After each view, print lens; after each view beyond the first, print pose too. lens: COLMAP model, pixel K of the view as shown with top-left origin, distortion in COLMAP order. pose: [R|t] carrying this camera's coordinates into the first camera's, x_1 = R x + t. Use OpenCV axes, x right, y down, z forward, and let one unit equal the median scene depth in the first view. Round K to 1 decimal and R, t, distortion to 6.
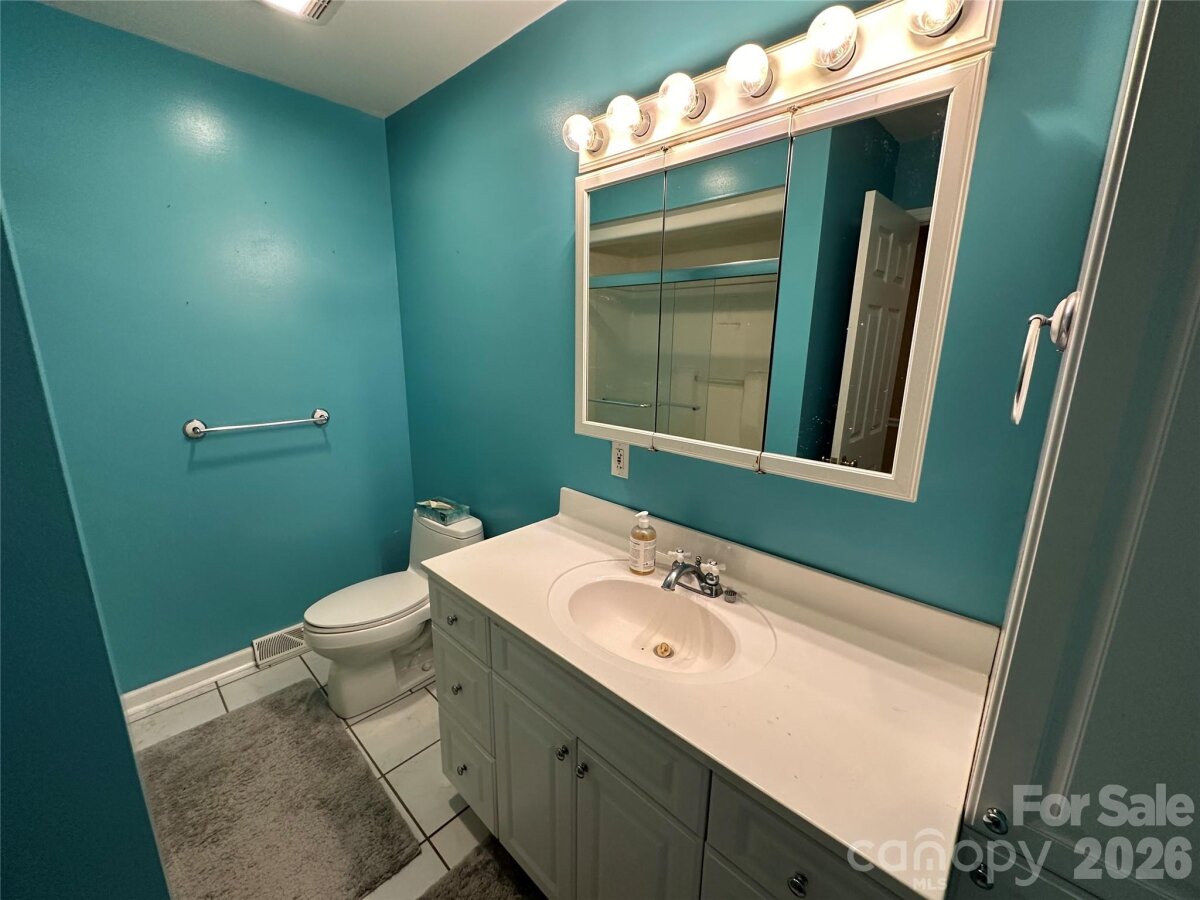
lens RADIAL K [[479.0, 0, 600.0], [0, 479.0, 450.0], [0, 0, 1]] dist [-0.003629, 0.000441]
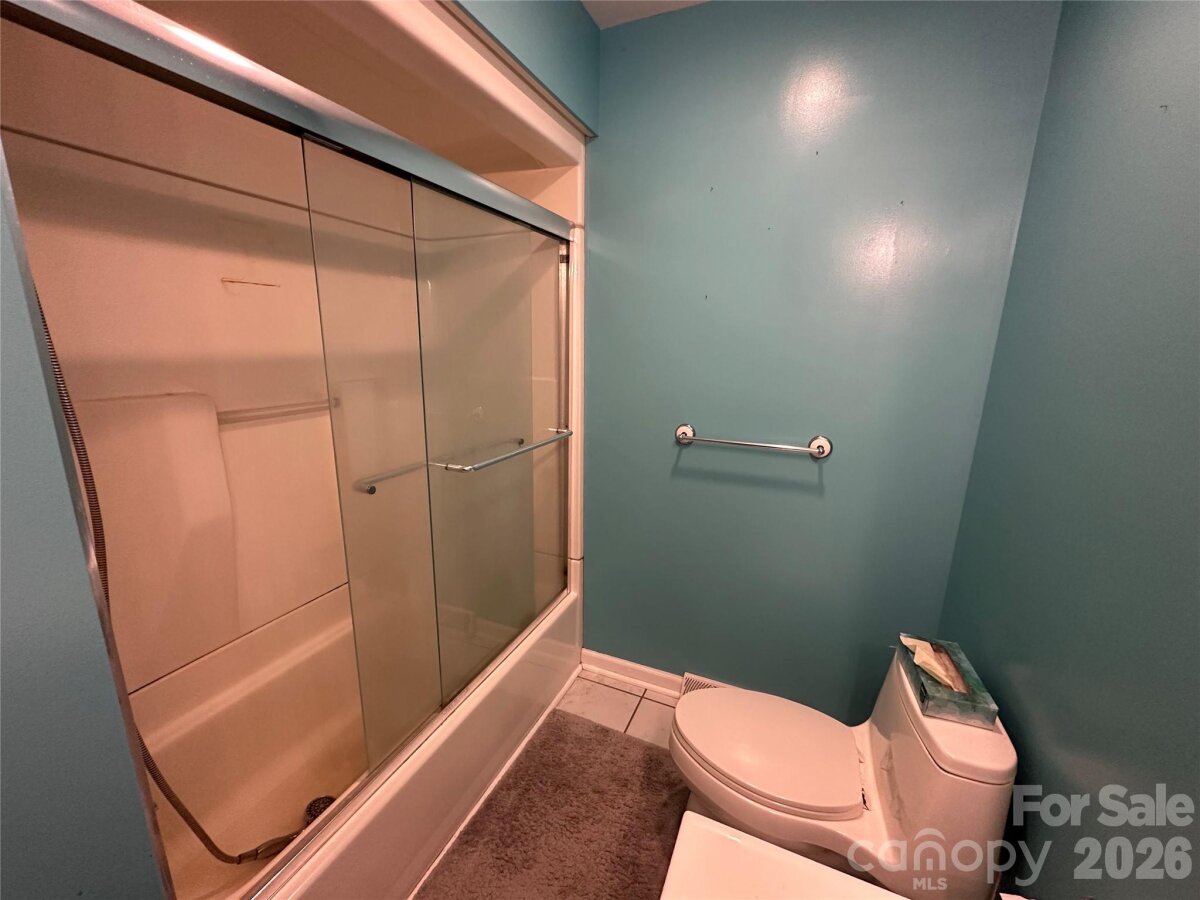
lens RADIAL K [[479.0, 0, 600.0], [0, 479.0, 450.0], [0, 0, 1]] dist [-0.003629, 0.000441]
pose [[0.331883, 0.203580, -0.921091, -0.038288], [-0.233241, 0.963826, 0.128985, -0.090311], [0.914031, 0.172029, 0.367361, 0.485897]]
